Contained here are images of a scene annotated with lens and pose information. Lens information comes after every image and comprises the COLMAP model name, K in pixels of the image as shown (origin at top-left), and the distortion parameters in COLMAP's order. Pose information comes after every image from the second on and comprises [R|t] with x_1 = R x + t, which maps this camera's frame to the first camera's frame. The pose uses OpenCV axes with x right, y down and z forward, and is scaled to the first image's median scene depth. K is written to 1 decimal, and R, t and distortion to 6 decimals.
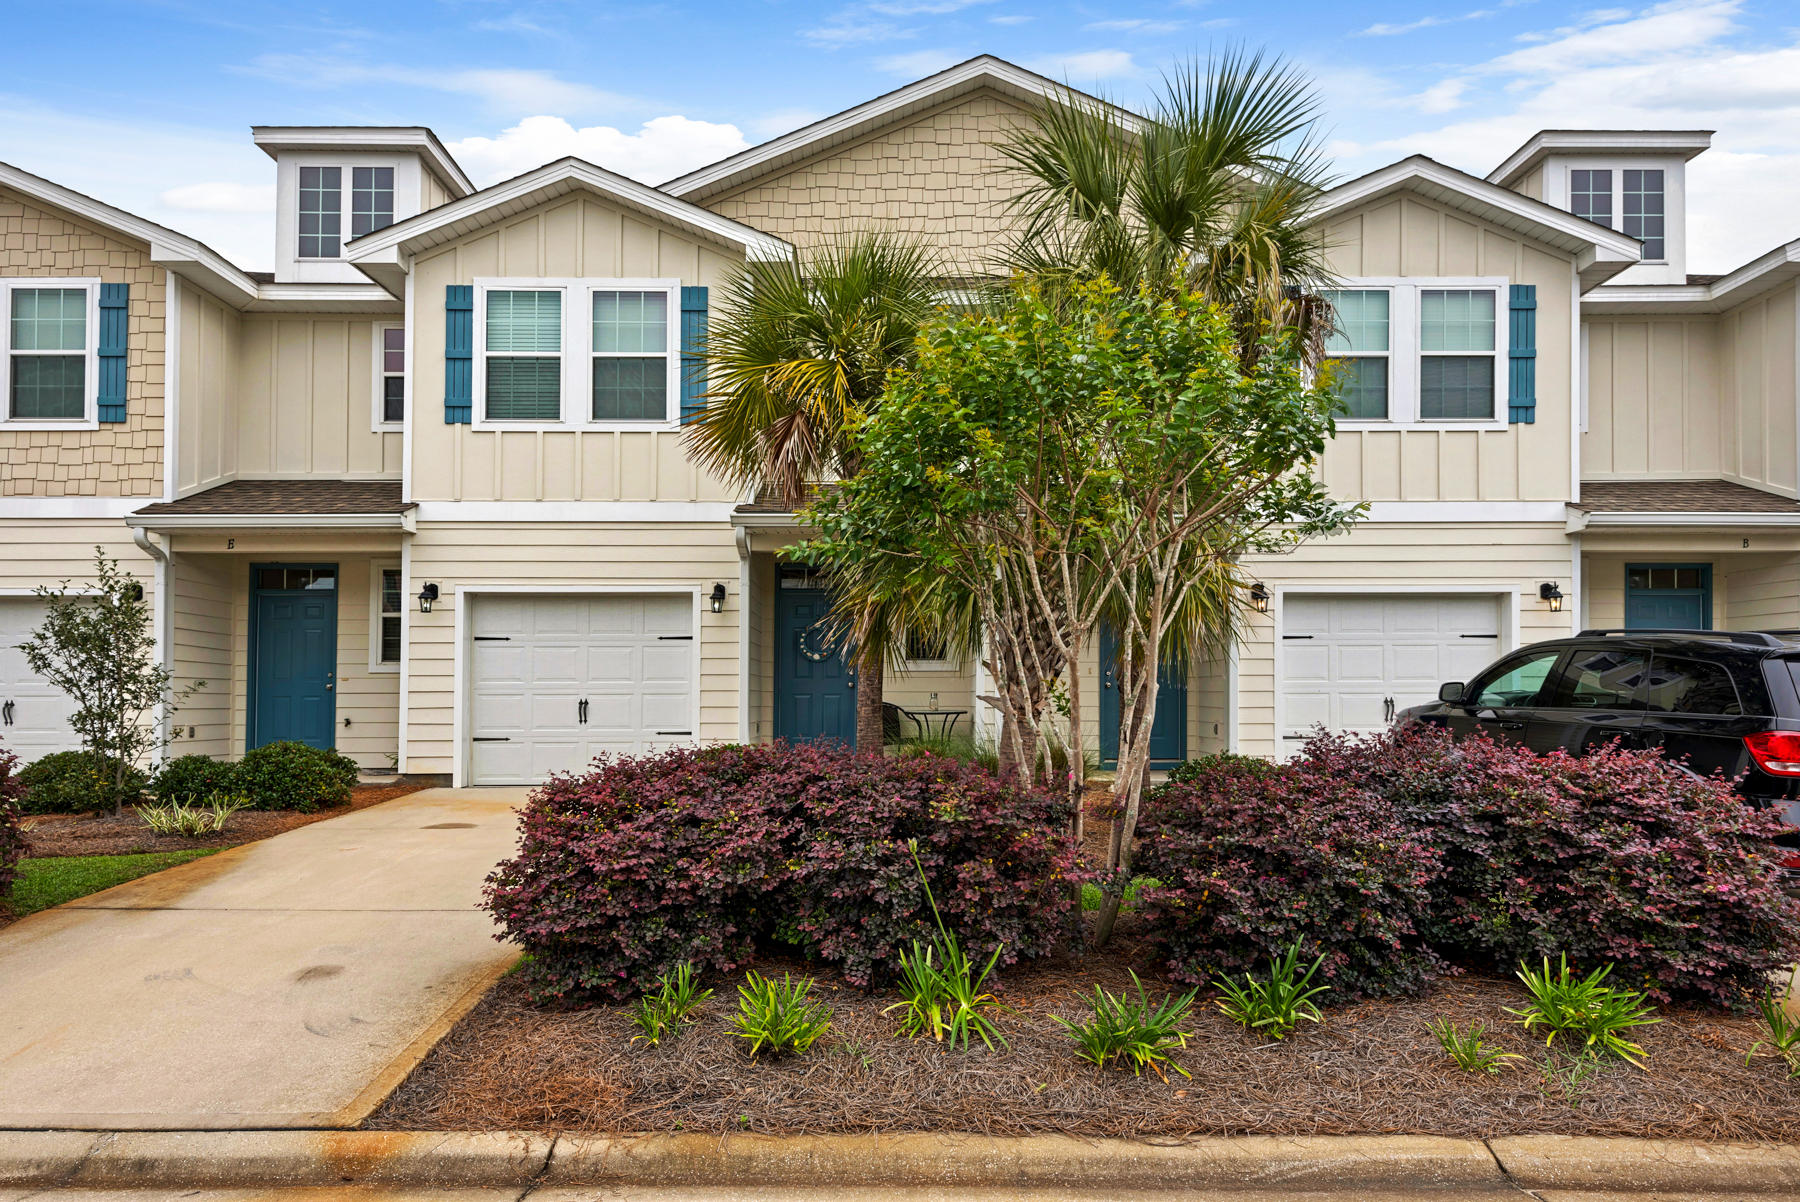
lens RADIAL K [[1074.8, 0, 900.0], [0, 1074.8, 601.0], [0, 0, 1]] dist [0.016665, -0.001618]
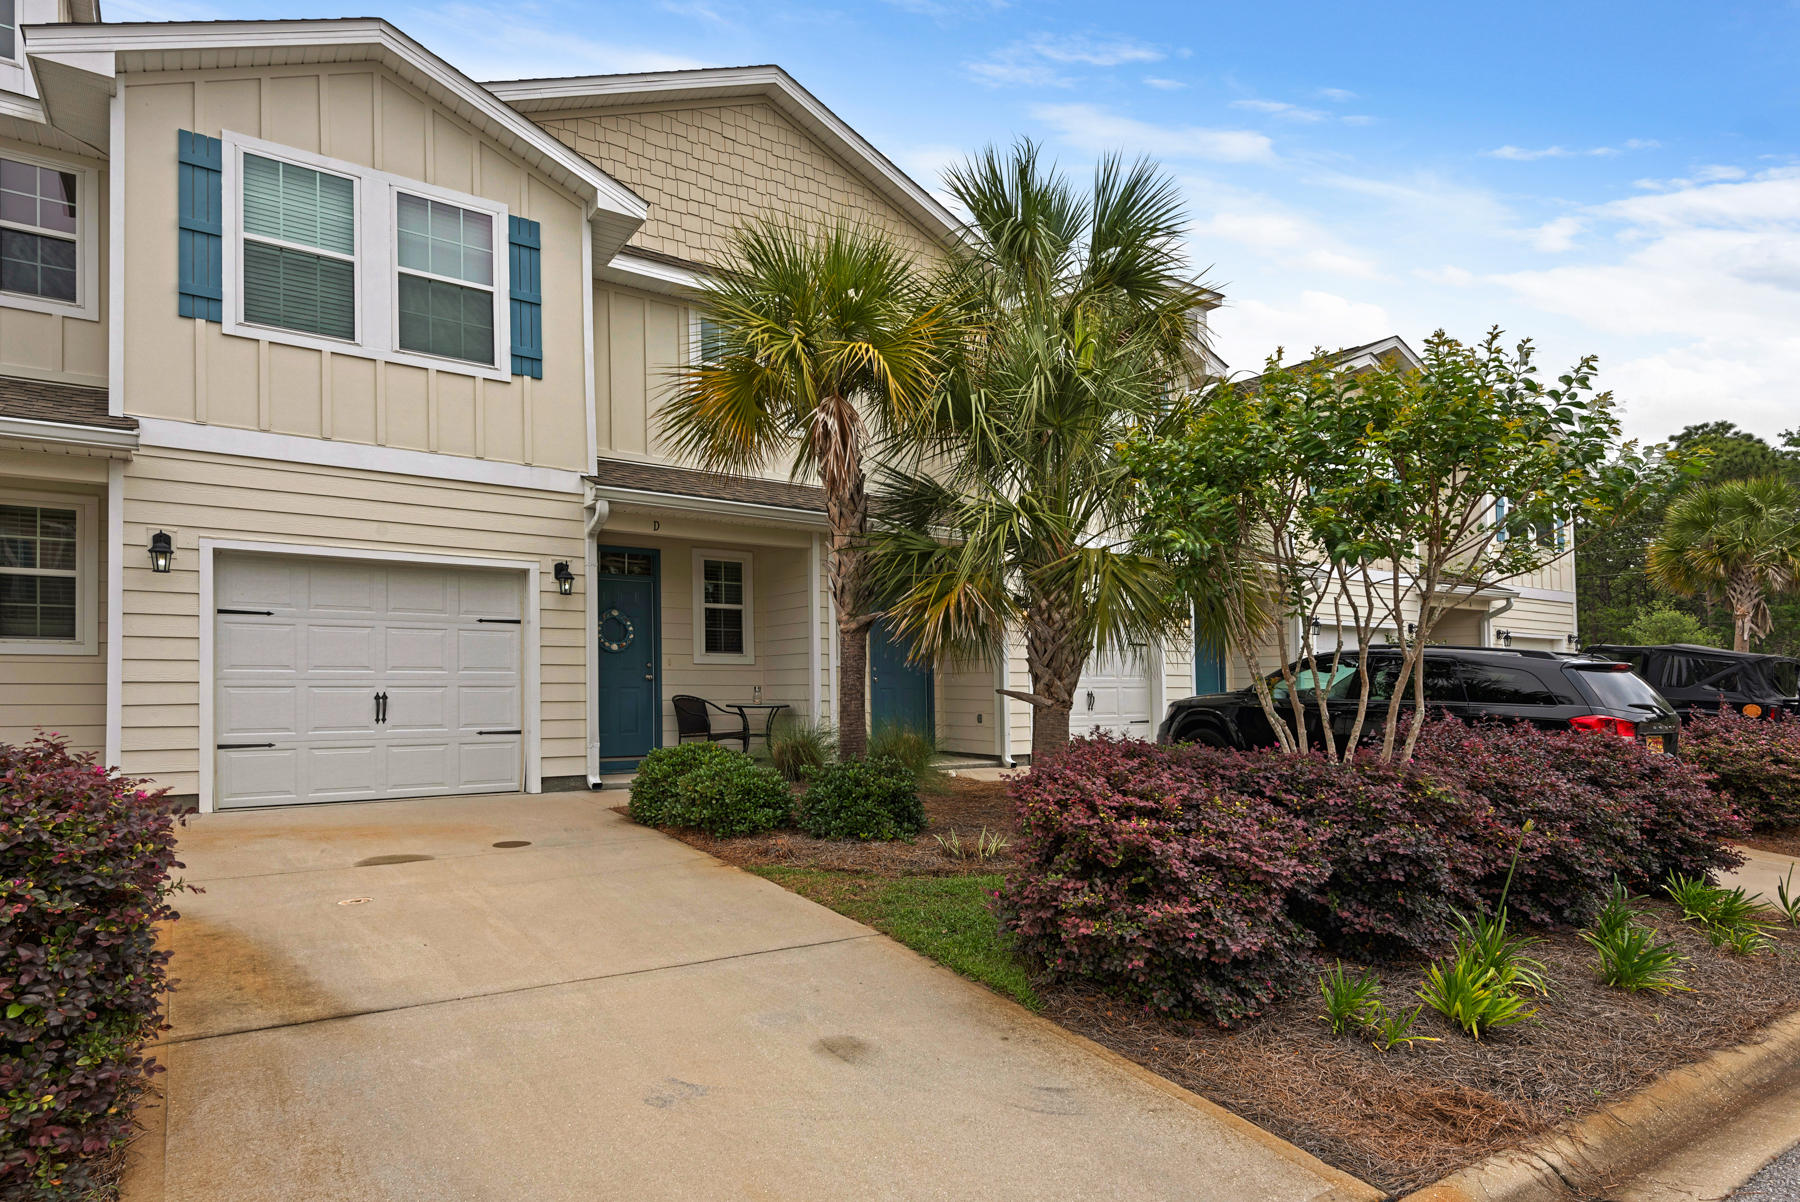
lens RADIAL K [[987.6, 0, 900.0], [0, 987.6, 601.0], [0, 0, 1]] dist [0.013709, -0.001500]
pose [[0.839063, 0.050834, 0.541654, -0.367170], [-0.048578, 0.998649, -0.018471, 0.017349], [-0.541861, -0.010814, 0.840399, 0.164457]]
